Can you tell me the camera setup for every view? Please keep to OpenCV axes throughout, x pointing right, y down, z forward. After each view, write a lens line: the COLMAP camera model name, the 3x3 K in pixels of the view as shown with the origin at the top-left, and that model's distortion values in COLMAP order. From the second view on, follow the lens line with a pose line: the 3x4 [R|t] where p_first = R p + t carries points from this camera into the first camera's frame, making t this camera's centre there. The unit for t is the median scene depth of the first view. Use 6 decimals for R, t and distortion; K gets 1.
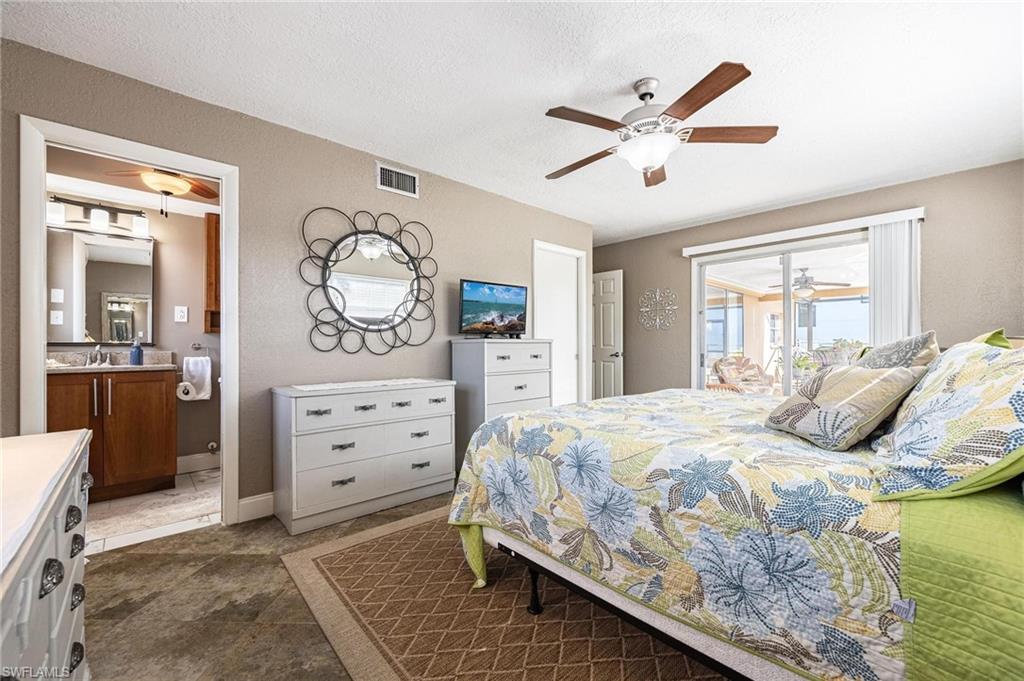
lens RADIAL K [[412.6, 0, 503.2], [0, 412.6, 333.2], [0, 0, 1]] dist [0.003634, 0.000840]
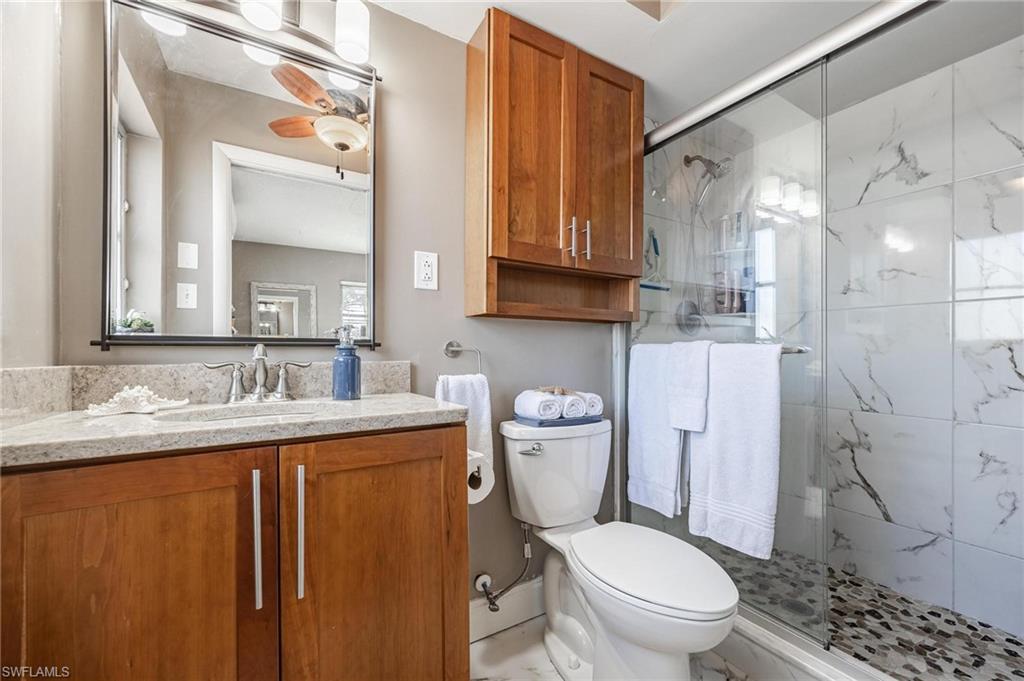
lens RADIAL K [[412.6, 0, 519.3], [0, 412.6, 337.3], [0, 0, 1]] dist [0.003634, 0.000840]
pose [[0.982428, -0.004187, -0.186596, -0.661515], [0.003802, 0.999990, -0.002420, 0.023533], [0.186604, 0.001668, 0.982434, 0.663139]]
